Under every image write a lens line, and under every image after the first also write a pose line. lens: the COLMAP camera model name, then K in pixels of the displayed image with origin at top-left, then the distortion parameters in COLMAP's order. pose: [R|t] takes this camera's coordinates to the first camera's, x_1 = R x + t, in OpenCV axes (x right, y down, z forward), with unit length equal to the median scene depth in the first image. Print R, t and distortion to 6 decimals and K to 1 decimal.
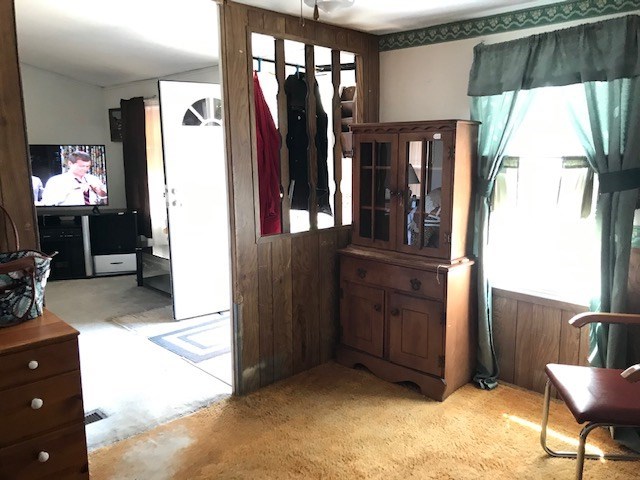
lens RADIAL K [[526.6, 0, 327.1], [0, 526.6, 230.0], [0, 0, 1]] dist [0.026058, -0.025820]
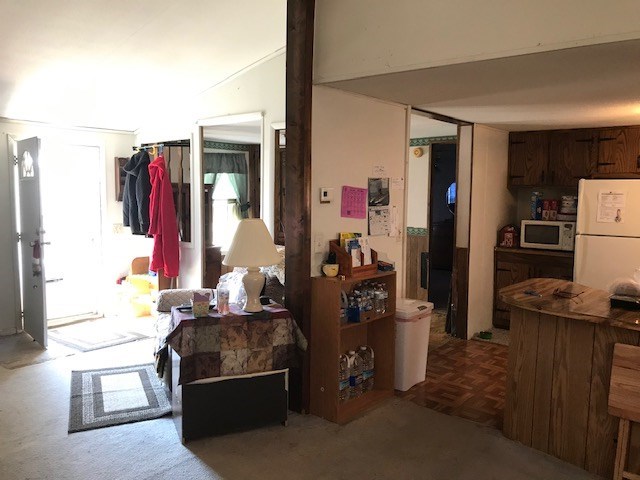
lens RADIAL K [[526.6, 0, 324.8], [0, 526.6, 240.1], [0, 0, 1]] dist [0.026058, -0.025820]
pose [[-0.078008, -0.085361, 0.993292, -2.190753], [0.146890, 0.984470, 0.096138, -0.115555], [-0.986072, 0.153404, -0.064258, 0.699979]]
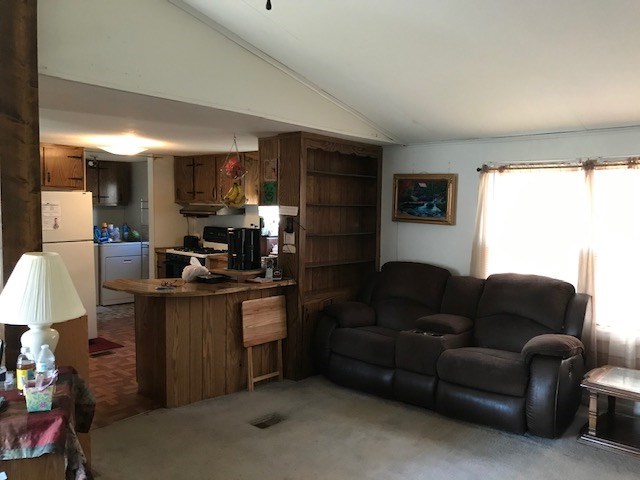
lens RADIAL K [[526.6, 0, 329.3], [0, 526.6, 235.1], [0, 0, 1]] dist [0.026058, -0.025820]
pose [[-0.996479, 0.002752, -0.083799, -1.430650], [-0.015817, 0.975348, 0.220106, -0.283081], [0.082339, 0.220656, -0.971870, 1.580106]]
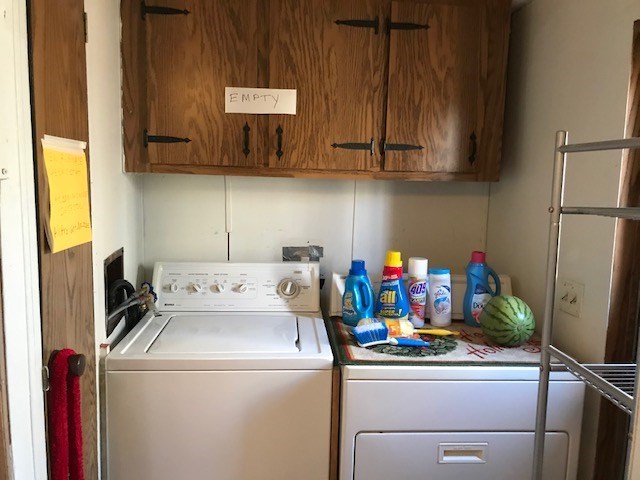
lens RADIAL K [[526.6, 0, 323.6], [0, 526.6, 238.8], [0, 0, 1]] dist [0.026058, -0.025820]
pose [[-0.777292, -0.083407, 0.623587, -0.828405], [0.090381, 0.966089, 0.241876, 0.102714], [-0.622614, 0.244368, -0.743395, -0.712463]]
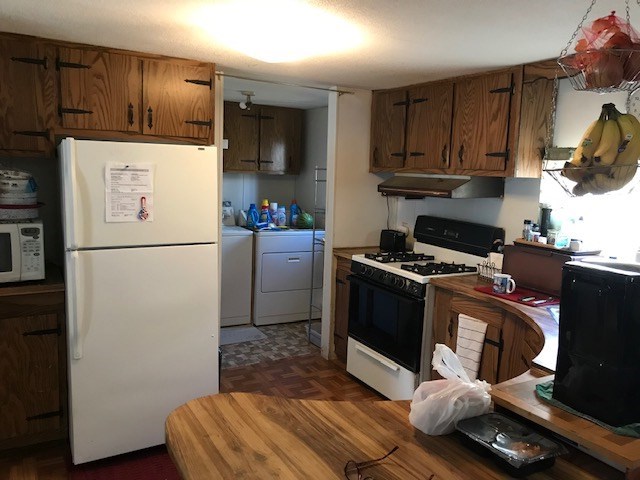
lens RADIAL K [[526.6, 0, 332.3], [0, 526.6, 238.2], [0, 0, 1]] dist [0.026058, -0.025820]
pose [[-0.969643, -0.055964, 0.238034, -1.164204], [0.012797, 0.960509, 0.277955, -0.098287], [-0.244189, 0.272564, -0.930635, 0.466546]]
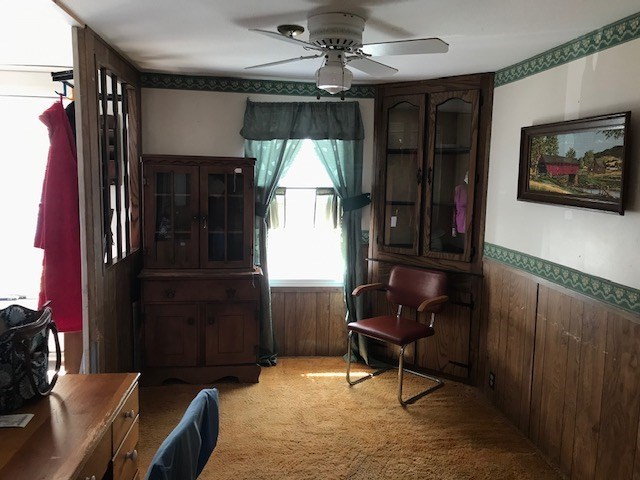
lens RADIAL K [[526.6, 0, 328.7], [0, 526.6, 236.0], [0, 0, 1]] dist [0.026058, -0.025820]
pose [[0.609323, -0.075641, 0.789306, -0.675991], [0.097380, 0.995043, 0.020182, -0.030207], [-0.786919, 0.064565, 0.613669, 0.085019]]
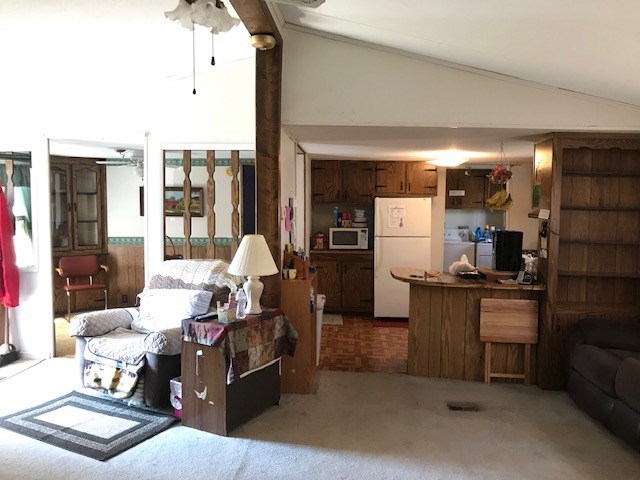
lens RADIAL K [[526.6, 0, 324.0], [0, 526.6, 239.8], [0, 0, 1]] dist [0.026058, -0.025820]
pose [[-0.669112, -0.048517, 0.741577, -2.166548], [0.116108, 0.978788, 0.168798, -0.267284], [-0.734036, 0.199048, -0.649285, 1.507624]]
